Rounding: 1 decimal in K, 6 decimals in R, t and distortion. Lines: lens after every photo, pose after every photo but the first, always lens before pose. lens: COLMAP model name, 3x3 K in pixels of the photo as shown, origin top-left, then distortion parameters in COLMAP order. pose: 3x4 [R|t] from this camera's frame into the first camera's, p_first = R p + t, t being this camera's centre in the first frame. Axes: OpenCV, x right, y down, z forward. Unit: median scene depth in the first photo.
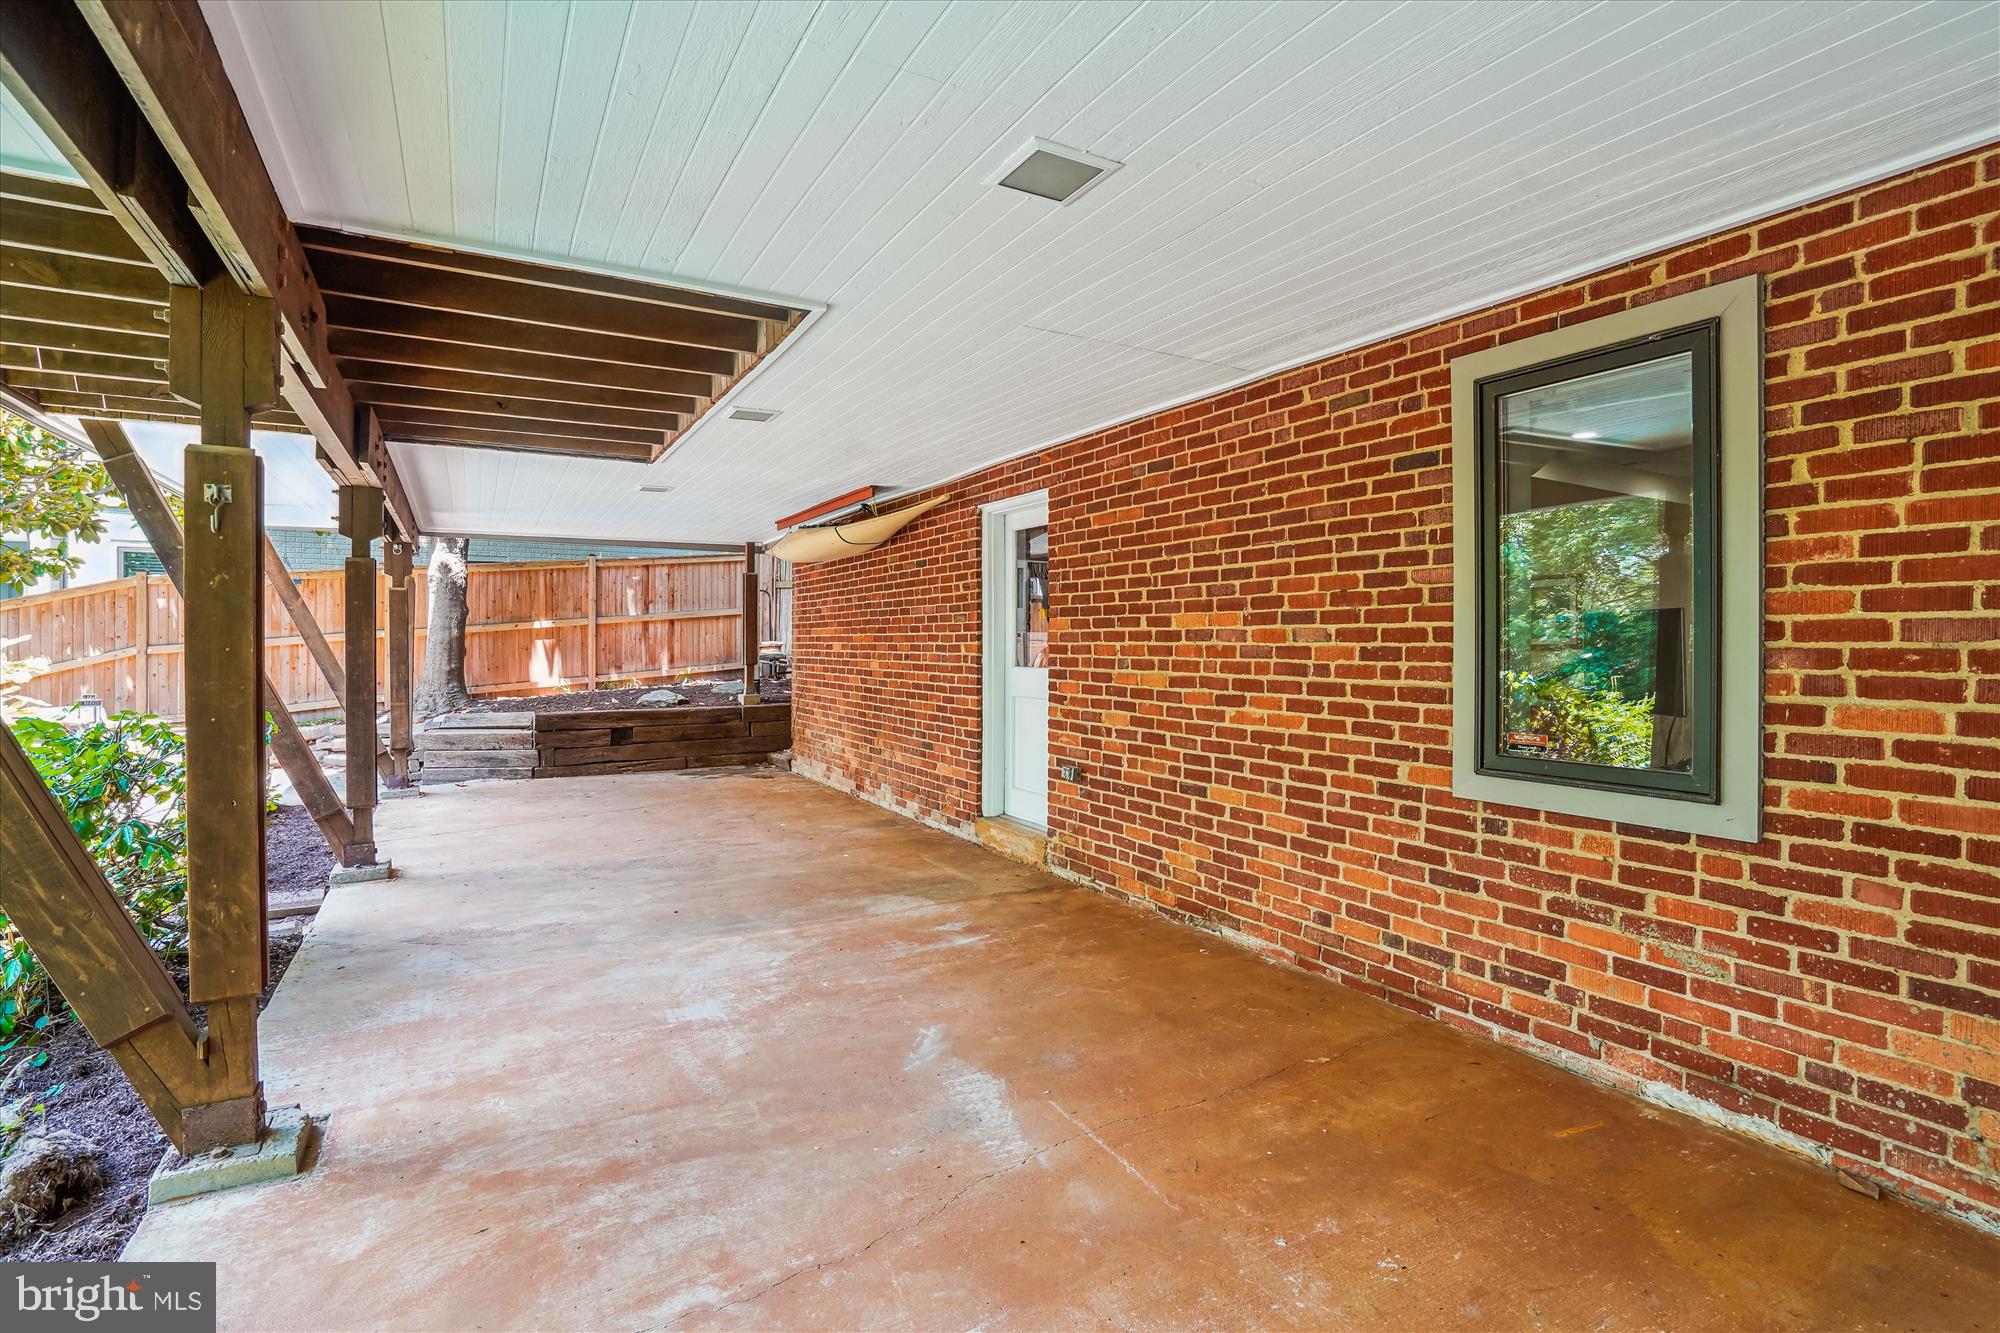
lens RADIAL K [[928.4, 0, 984.3], [0, 928.4, 673.2], [0, 0, 1]] dist [-0.029710, 0.001243]
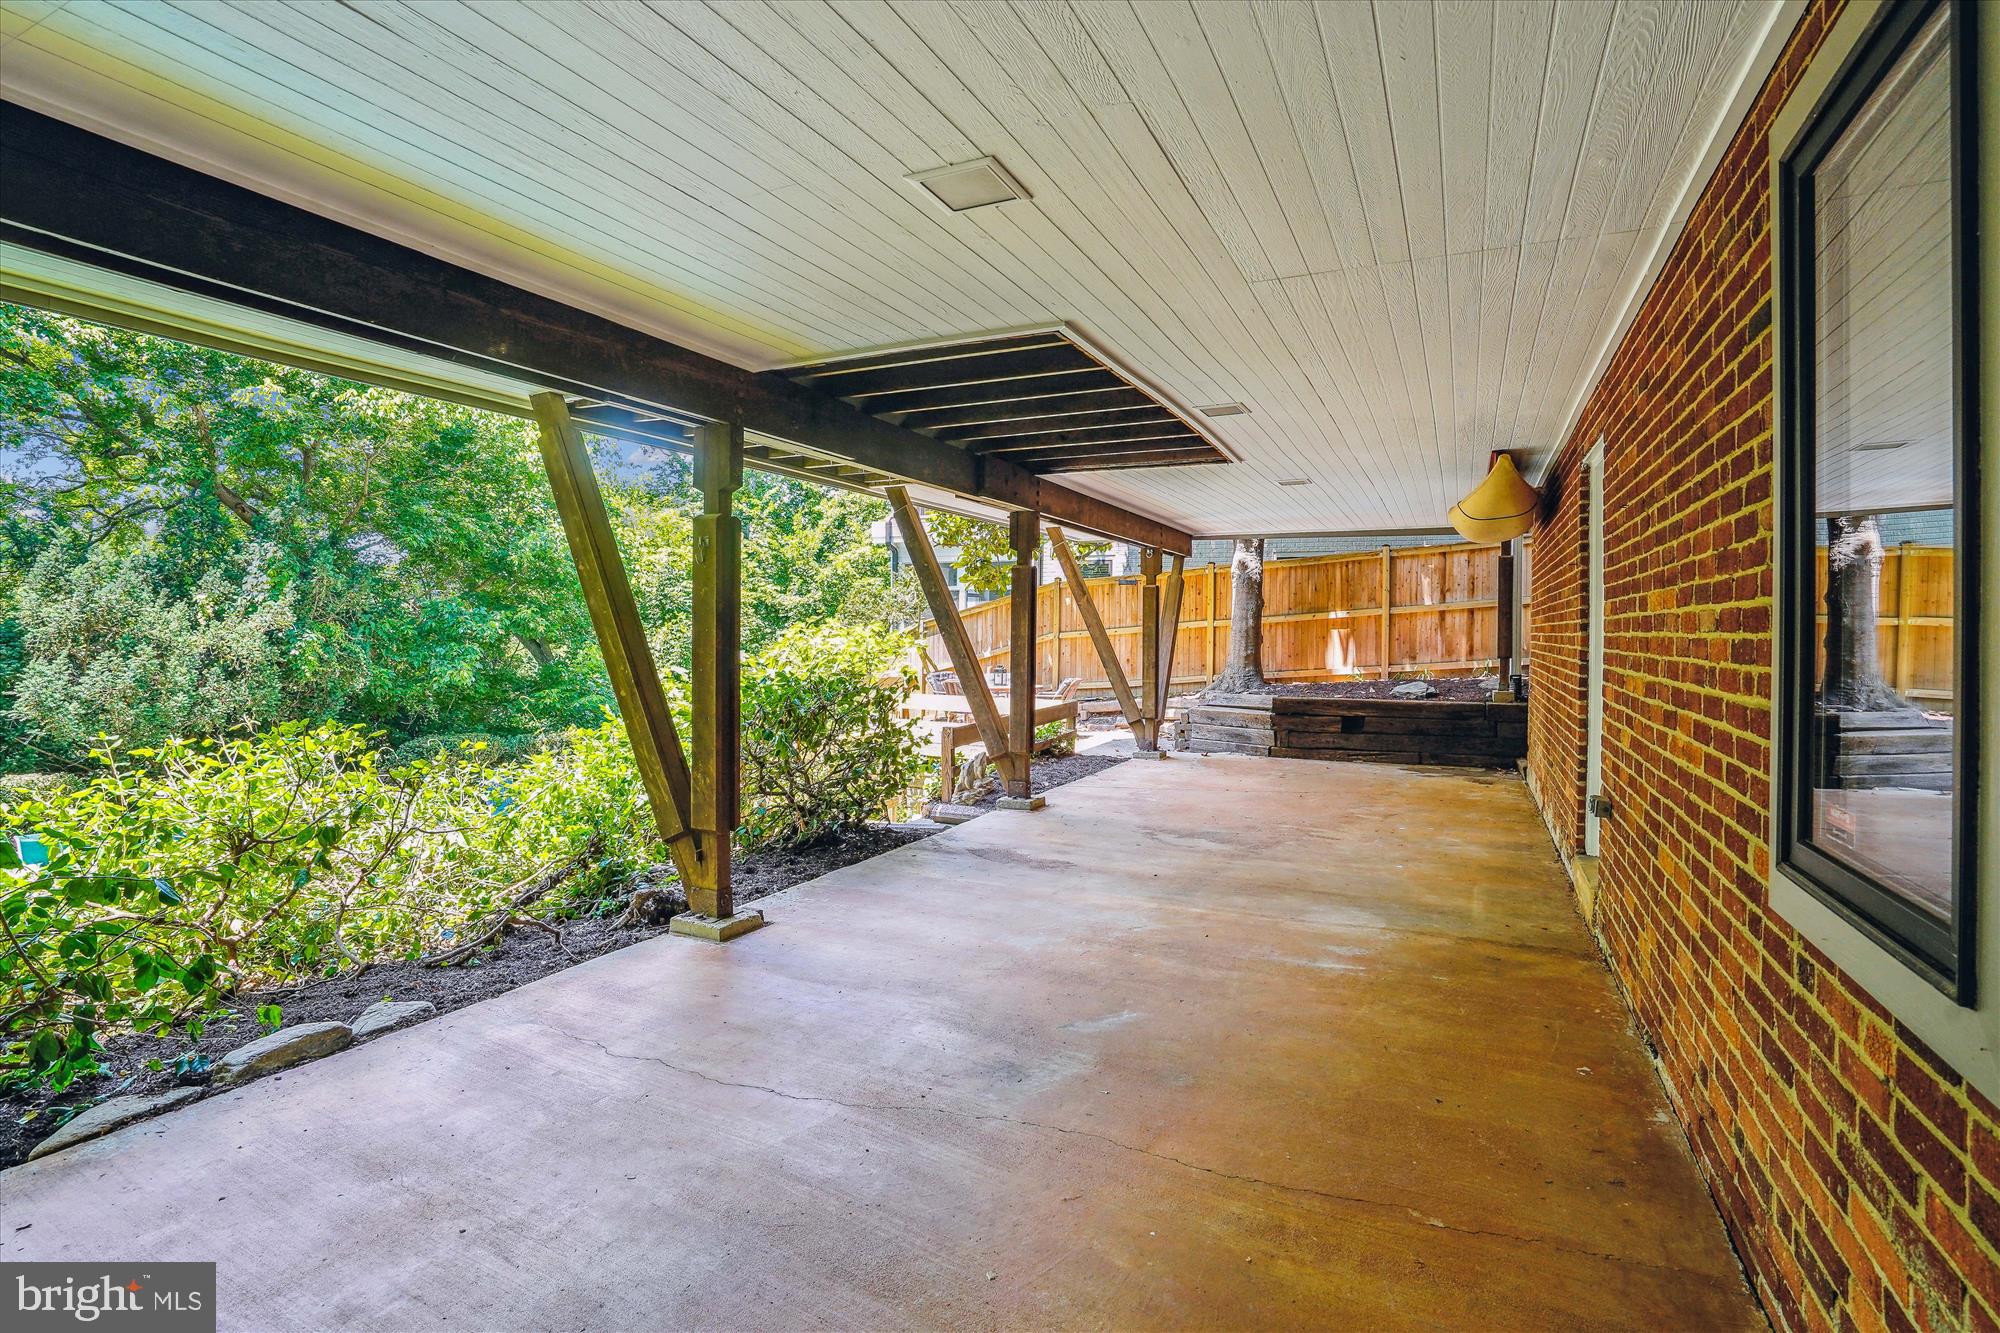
lens RADIAL K [[953.9, 0, 1010.9], [0, 953.9, 642.9], [0, 0, 1]] dist [-0.067633, 0.029918]
pose [[0.585091, 0.014485, -0.810839, 0.214777], [-0.034328, 0.999387, -0.006917, -0.001120], [0.810241, 0.031882, 0.585229, 0.088609]]
